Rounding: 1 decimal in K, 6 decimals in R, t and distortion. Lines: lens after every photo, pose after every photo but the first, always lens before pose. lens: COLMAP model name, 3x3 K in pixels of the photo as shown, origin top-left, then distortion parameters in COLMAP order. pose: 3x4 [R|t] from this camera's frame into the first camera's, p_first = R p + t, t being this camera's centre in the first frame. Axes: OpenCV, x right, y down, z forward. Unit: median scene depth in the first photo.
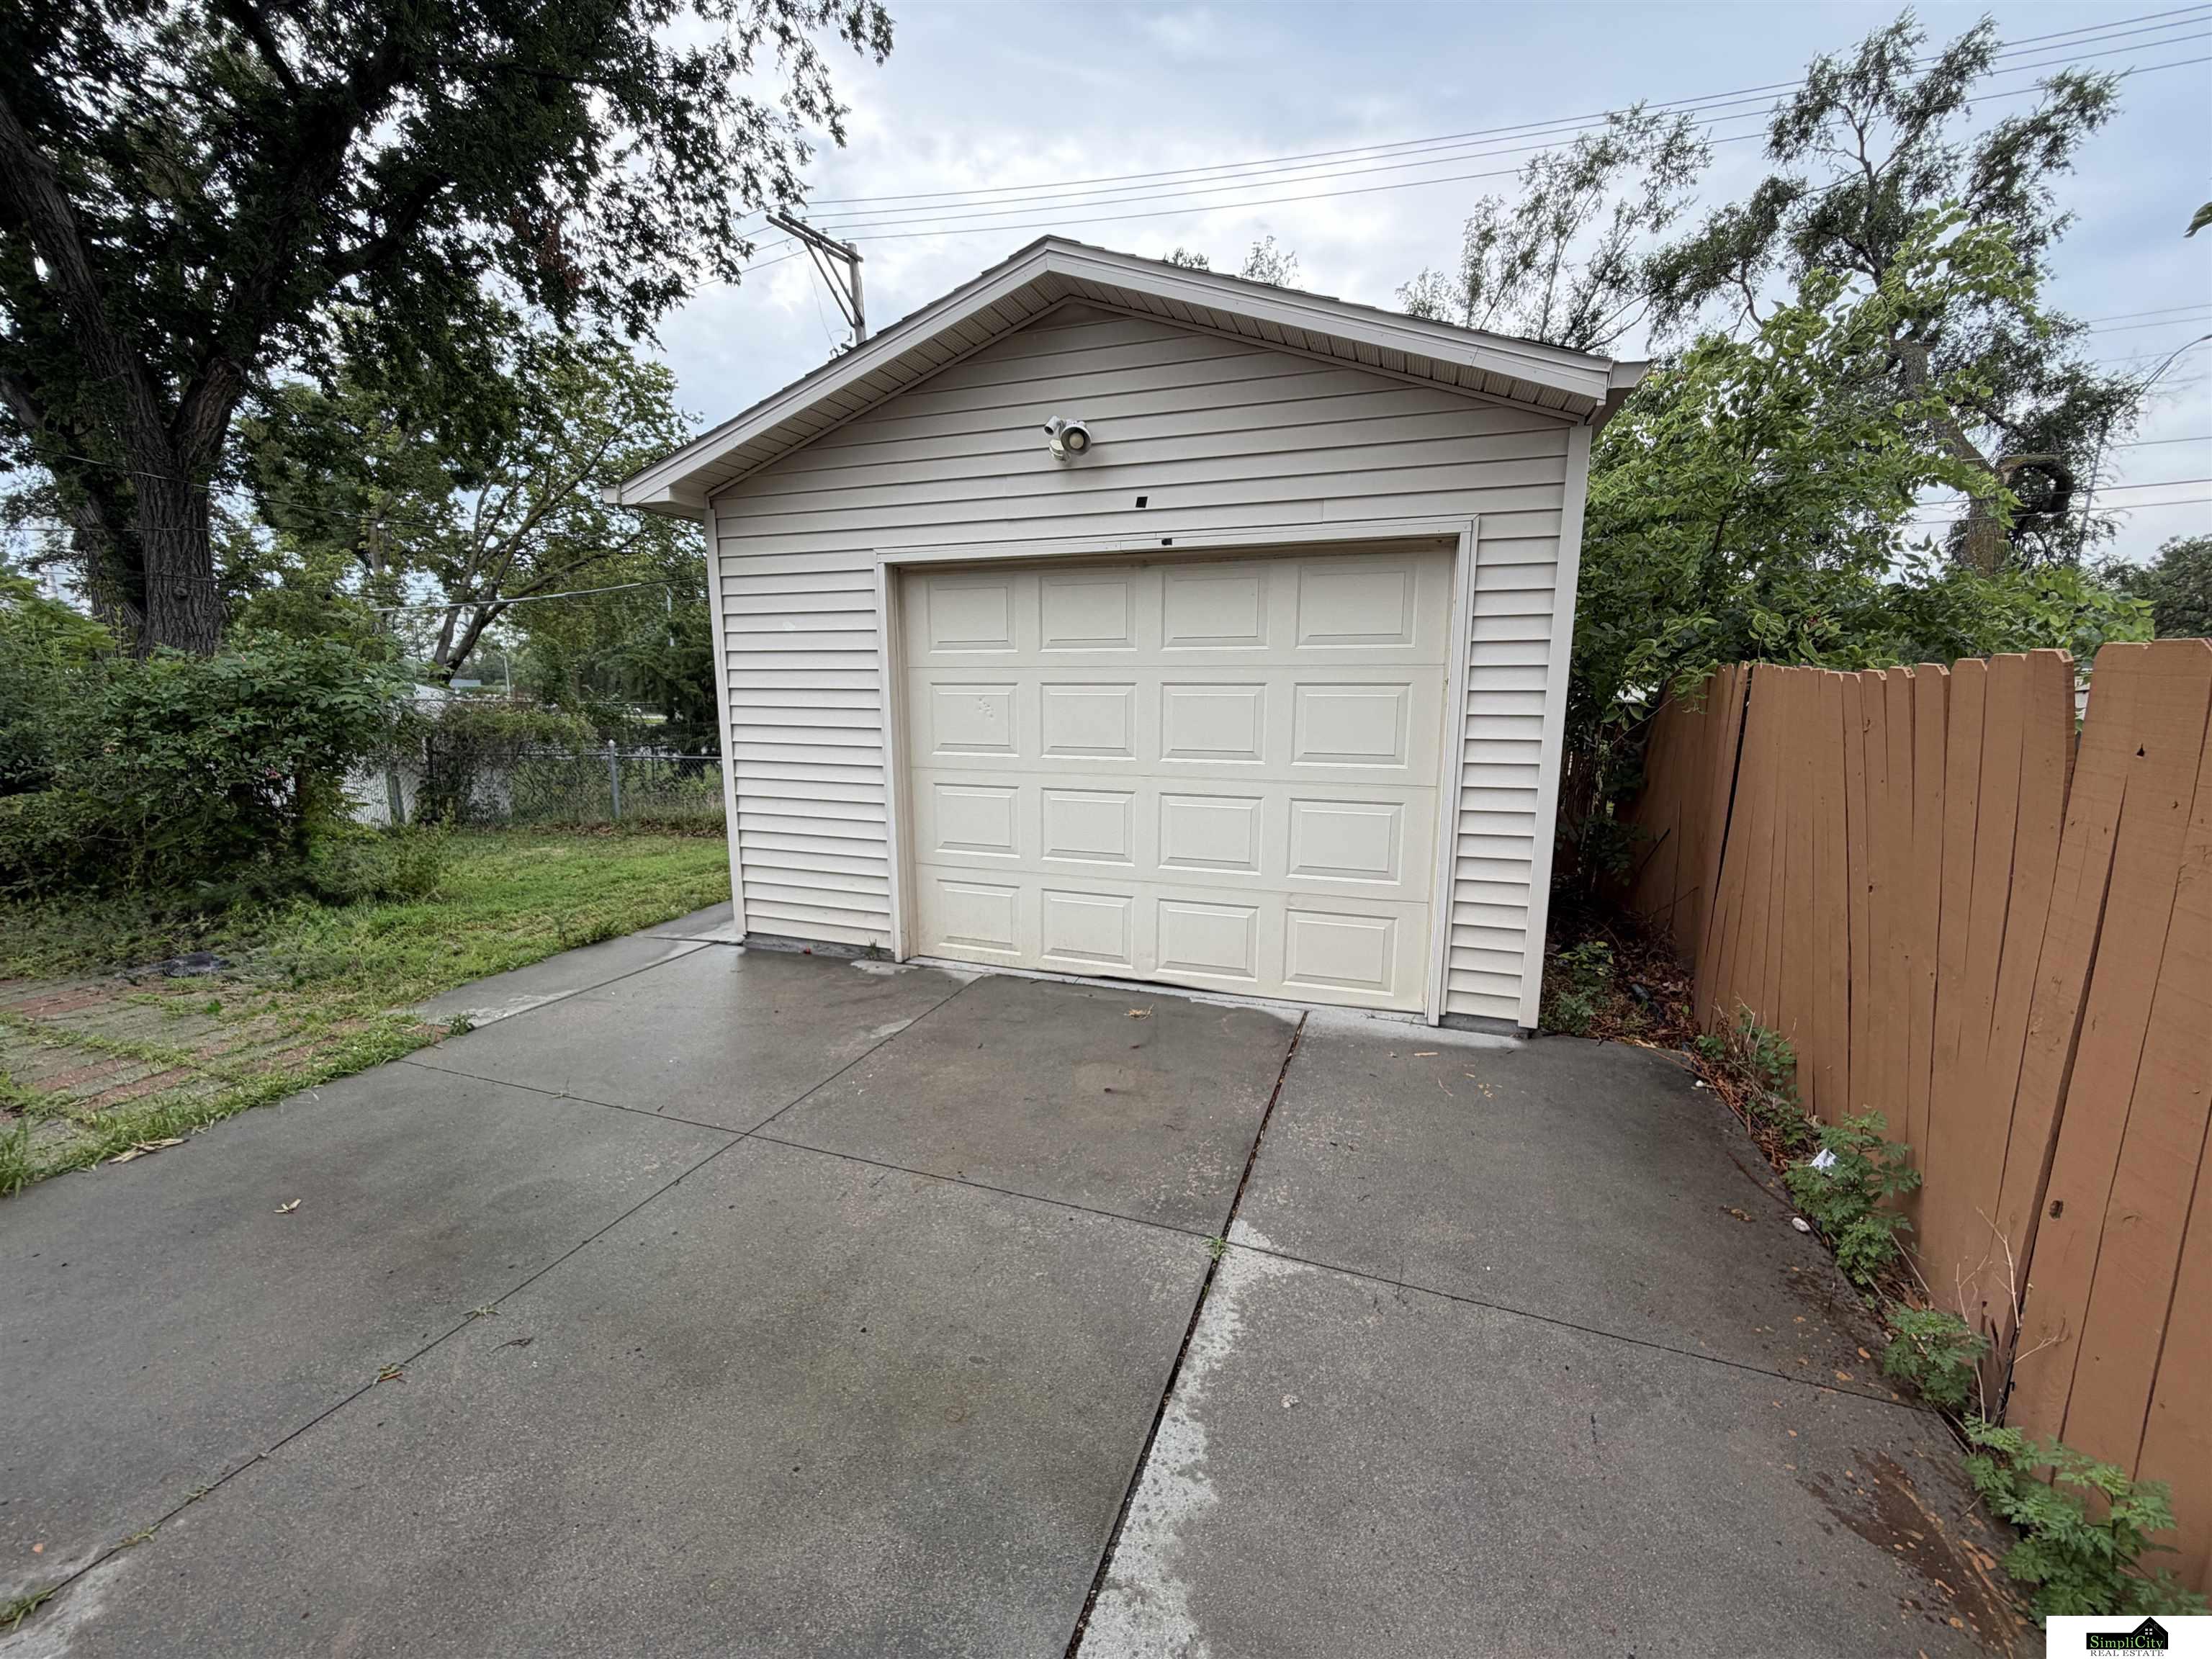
lens RADIAL K [[886.5, 0, 1106.0], [0, 886.5, 829.5], [0, 0, 1]] dist [0.006576, 0.000029]
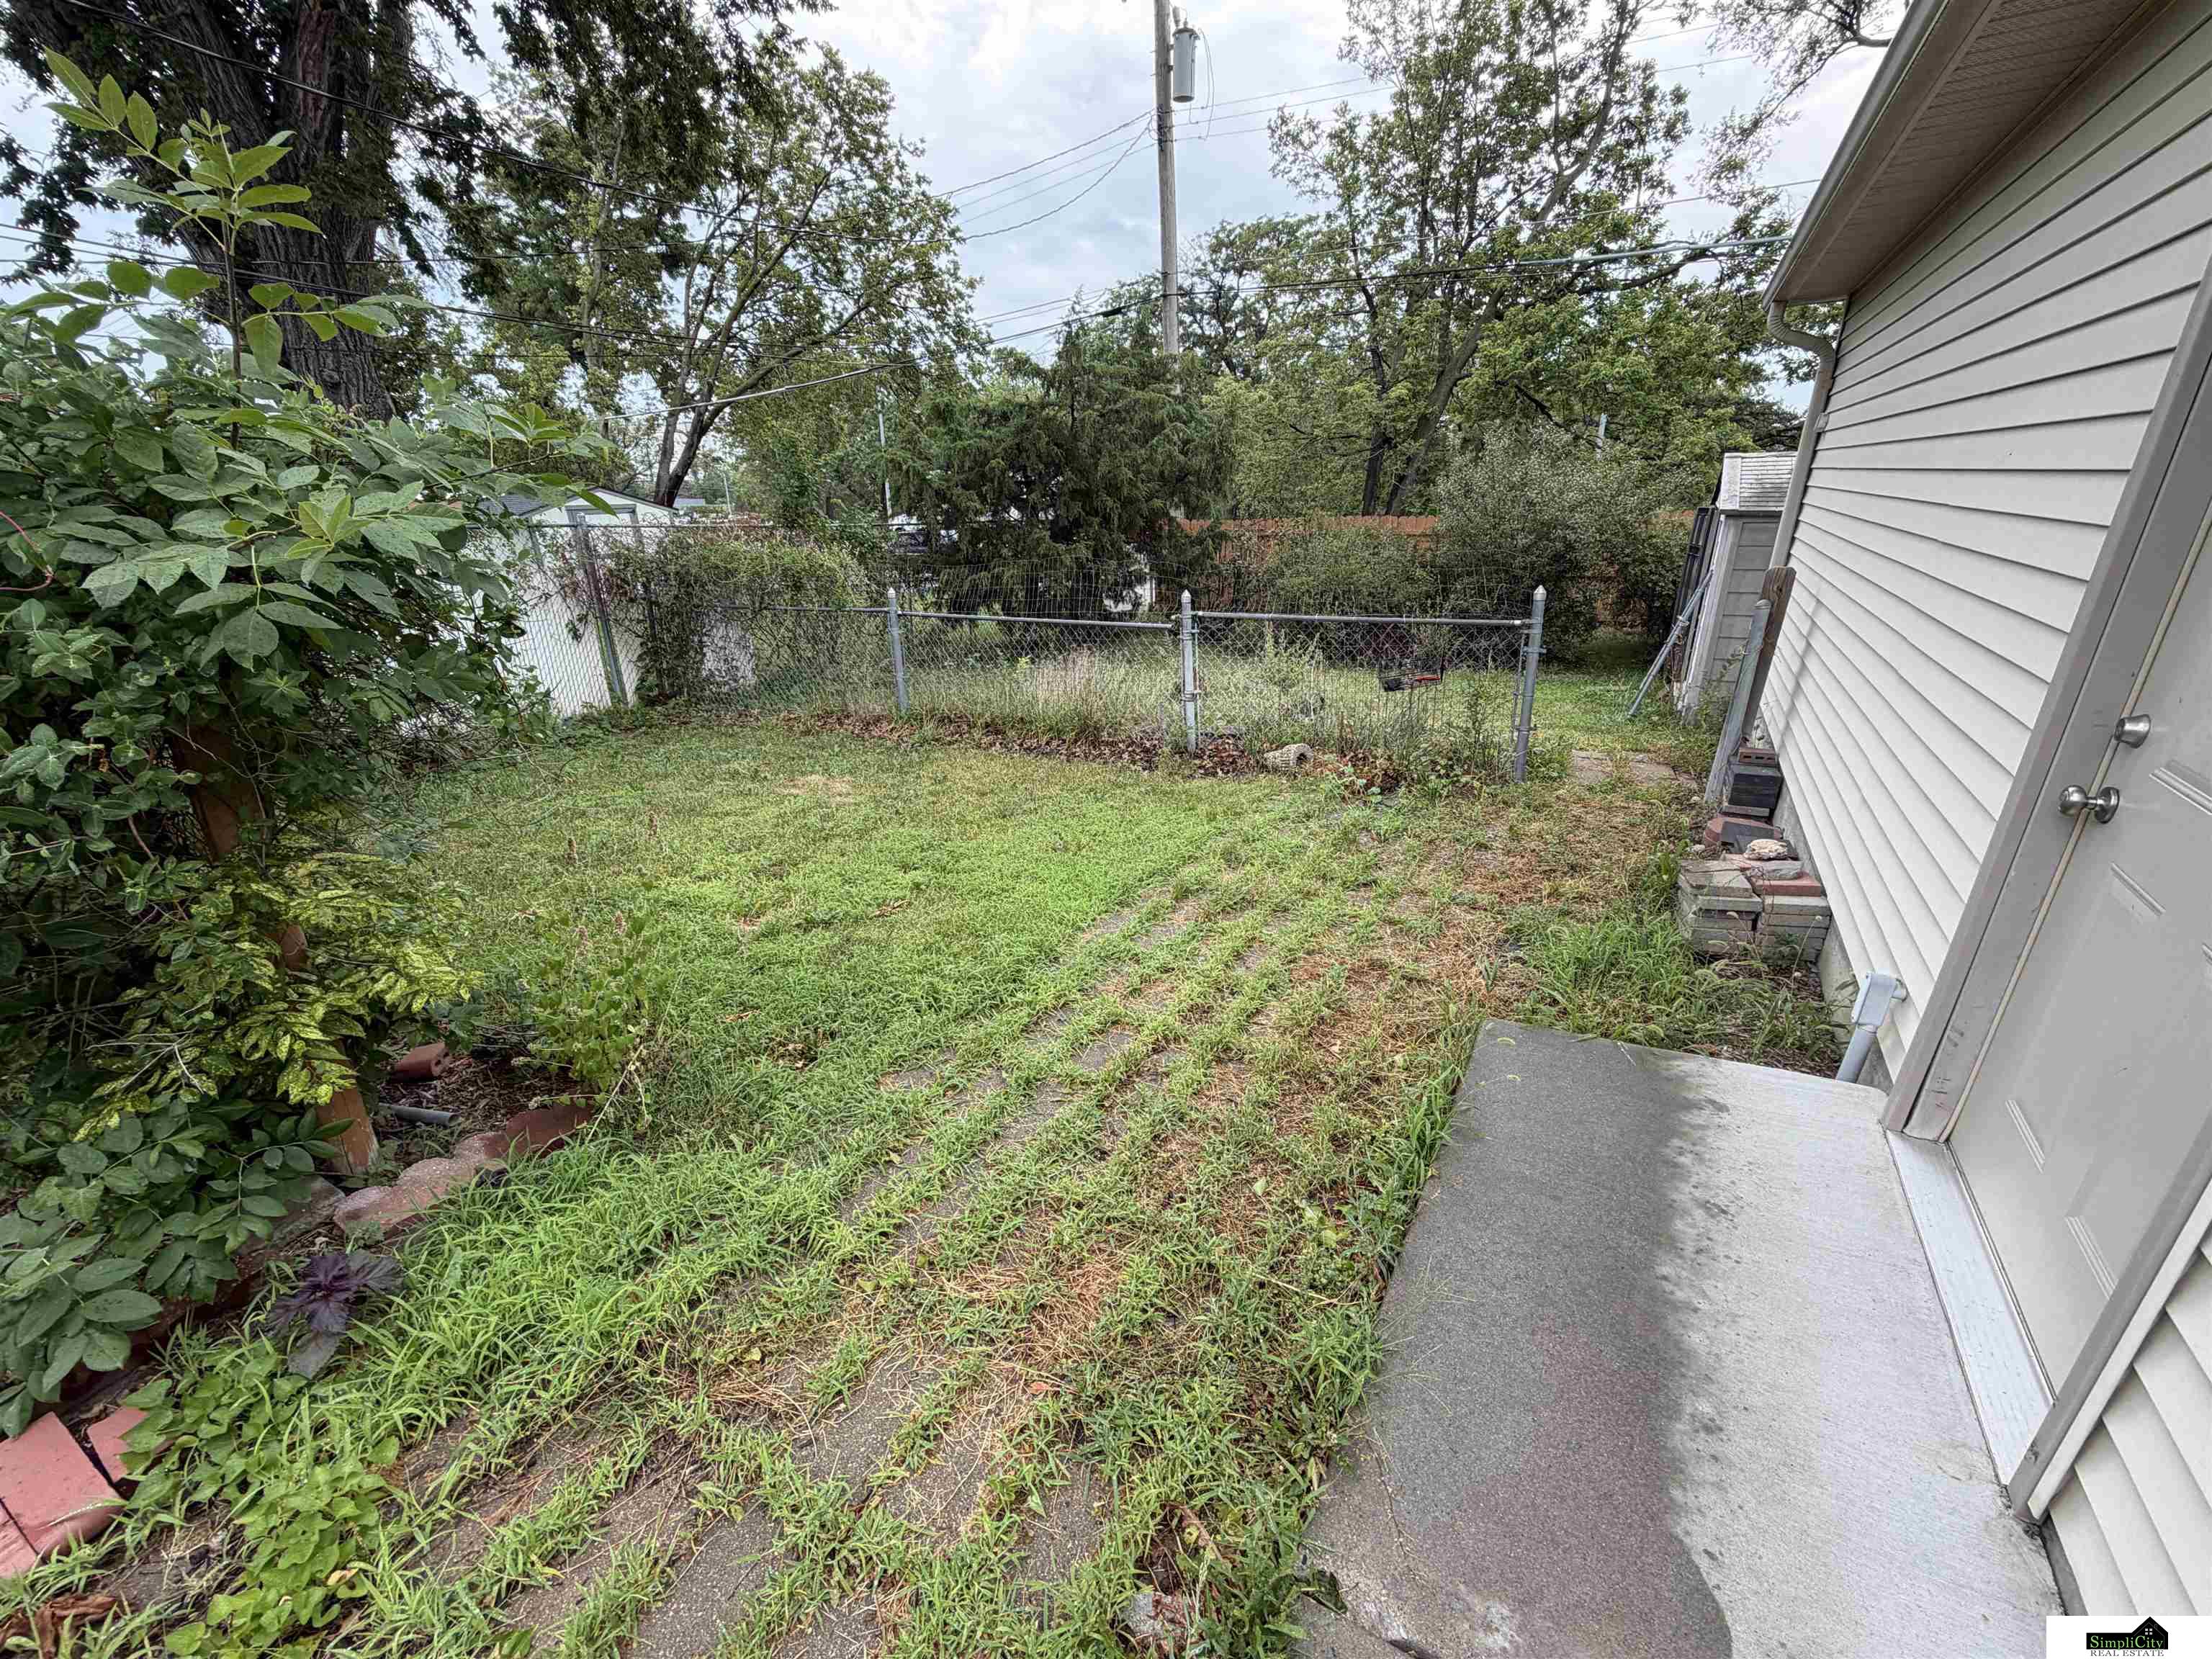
lens RADIAL K [[870.1, 0, 1106.0], [0, 870.1, 829.5], [0, 0, 1]] dist [-0.001934, -0.000064]
pose [[0.980102, 0.053530, -0.191142, -0.104317], [-0.013209, 0.978405, 0.206274, -0.023477], [0.198056, -0.199645, 0.959644, 0.149134]]
